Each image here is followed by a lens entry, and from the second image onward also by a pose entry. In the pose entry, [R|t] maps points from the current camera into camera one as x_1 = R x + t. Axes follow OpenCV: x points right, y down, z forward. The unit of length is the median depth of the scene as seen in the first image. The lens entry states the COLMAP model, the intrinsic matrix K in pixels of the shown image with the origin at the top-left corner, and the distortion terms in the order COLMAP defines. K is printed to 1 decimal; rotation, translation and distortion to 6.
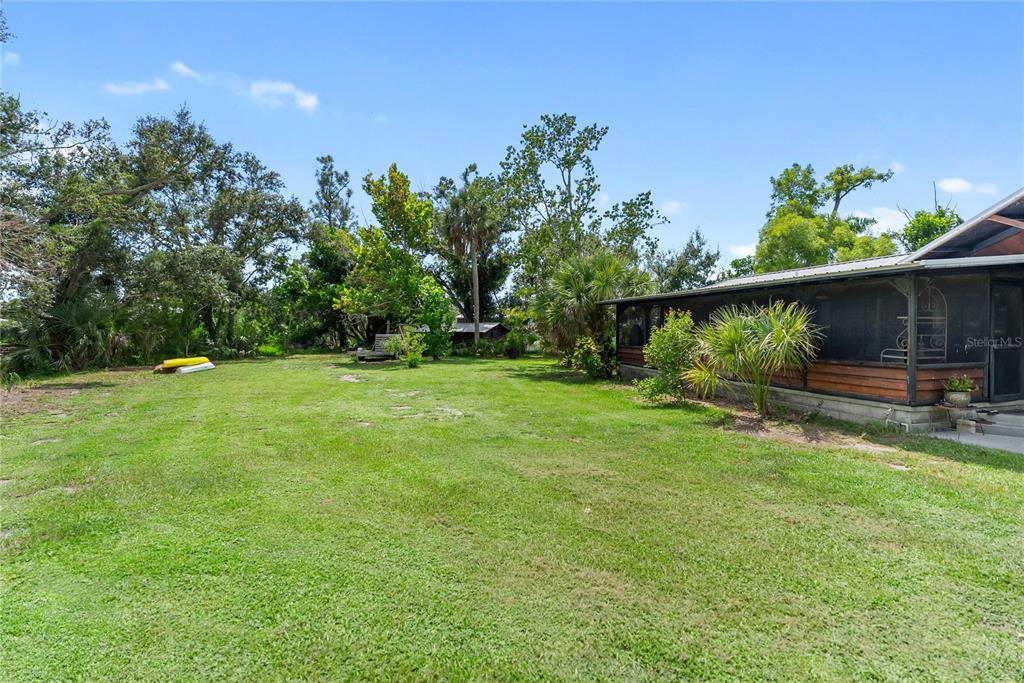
lens RADIAL K [[466.3, 0, 512.4], [0, 466.3, 335.3], [0, 0, 1]] dist [-0.001207, -0.000038]
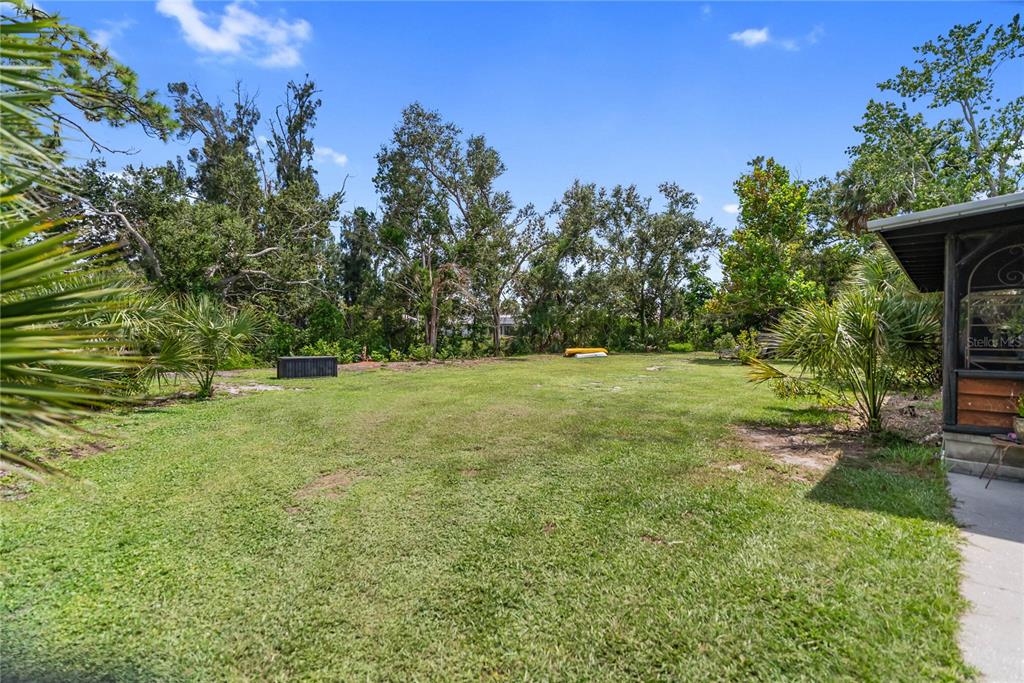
lens RADIAL K [[466.3, 0, 512.4], [0, 466.3, 335.3], [0, 0, 1]] dist [-0.001207, -0.000038]
pose [[0.528022, 0.008860, -0.849185, 0.384418], [-0.011614, 0.999927, 0.003211, 0.006830], [0.849152, 0.008167, 0.528086, 0.041905]]
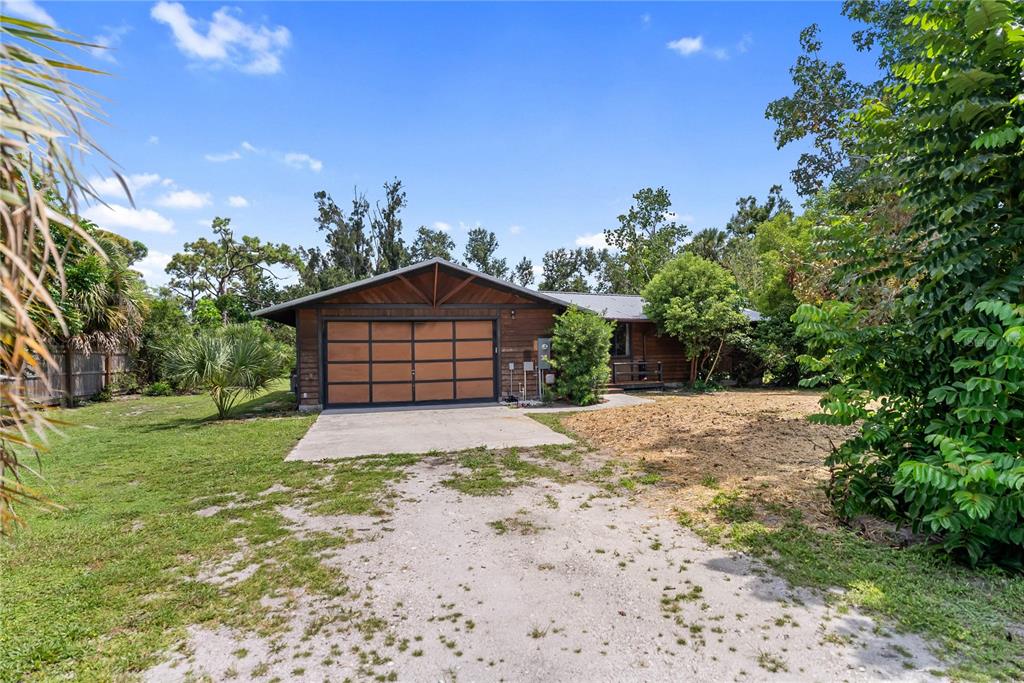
lens RADIAL K [[545.2, 0, 512.0], [0, 545.2, 341.5], [0, 0, 1]] dist [-0.002910, -0.000350]
pose [[0.232272, -0.026467, -0.972291, 1.516997], [0.001917, 0.999640, -0.026753, 0.005583], [0.972649, 0.004350, 0.232239, 0.247736]]
